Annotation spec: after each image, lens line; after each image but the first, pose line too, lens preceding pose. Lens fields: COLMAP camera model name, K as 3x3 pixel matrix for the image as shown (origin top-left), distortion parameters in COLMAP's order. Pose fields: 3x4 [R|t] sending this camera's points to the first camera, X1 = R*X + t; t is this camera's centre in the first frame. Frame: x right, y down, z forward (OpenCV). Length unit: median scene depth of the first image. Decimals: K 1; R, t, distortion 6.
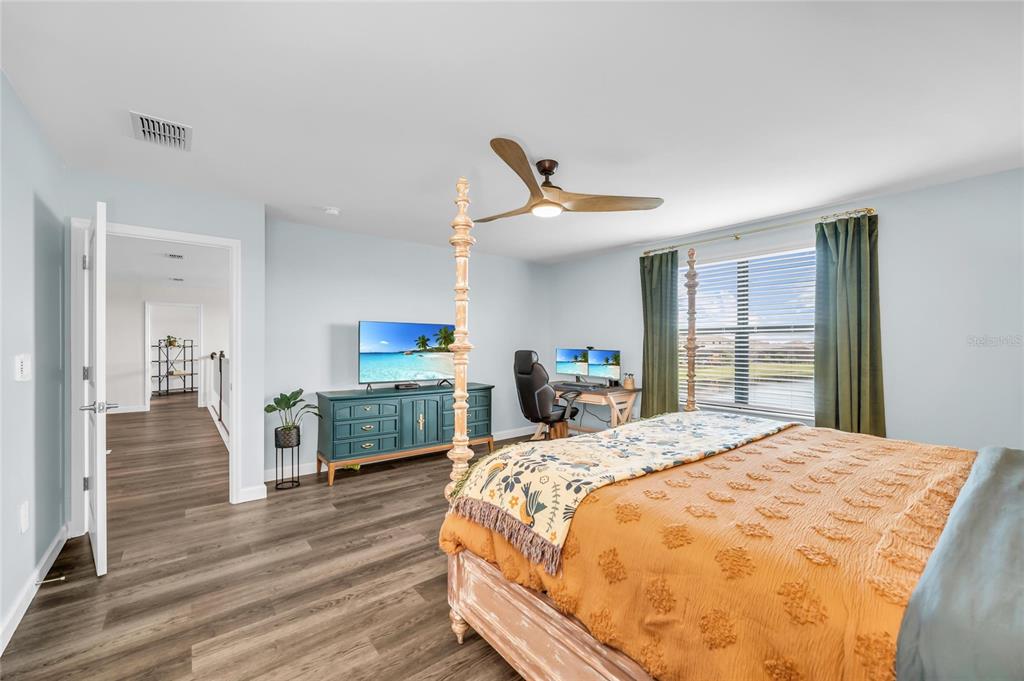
lens RADIAL K [[410.9, 0, 515.8], [0, 410.9, 346.0], [0, 0, 1]] dist [-0.016156, 0.000199]
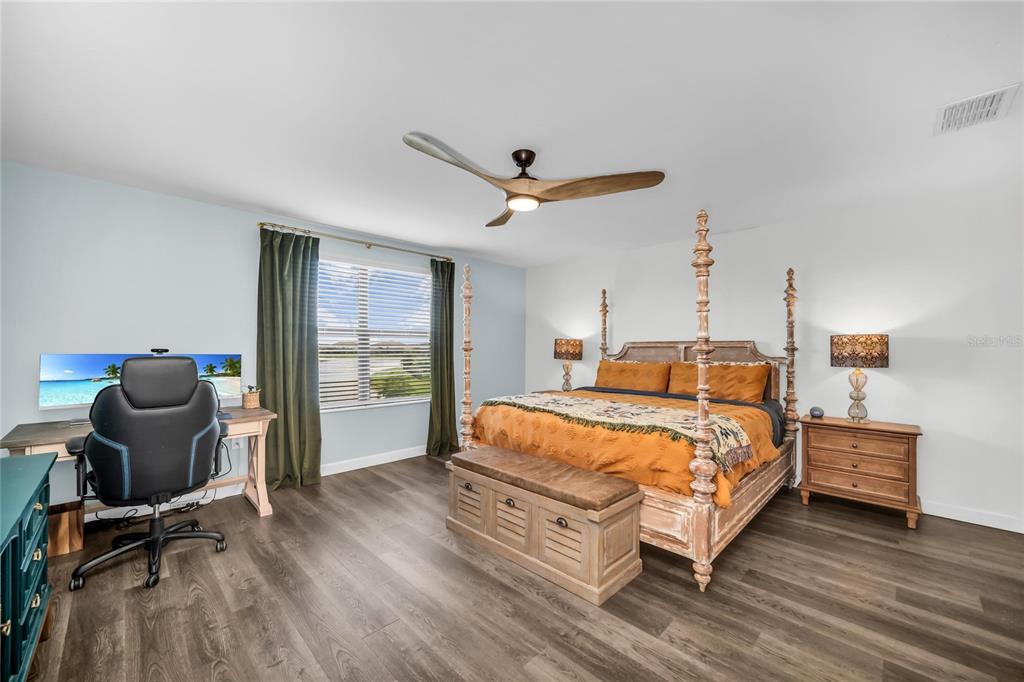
lens RADIAL K [[410.9, 0, 515.8], [0, 410.9, 346.5], [0, 0, 1]] dist [-0.016156, 0.000199]
pose [[-0.113989, 0.006024, 0.993464, -0.490702], [0.006082, 0.999967, -0.005366, 0.005716], [-0.993463, 0.005431, -0.114022, 0.652356]]
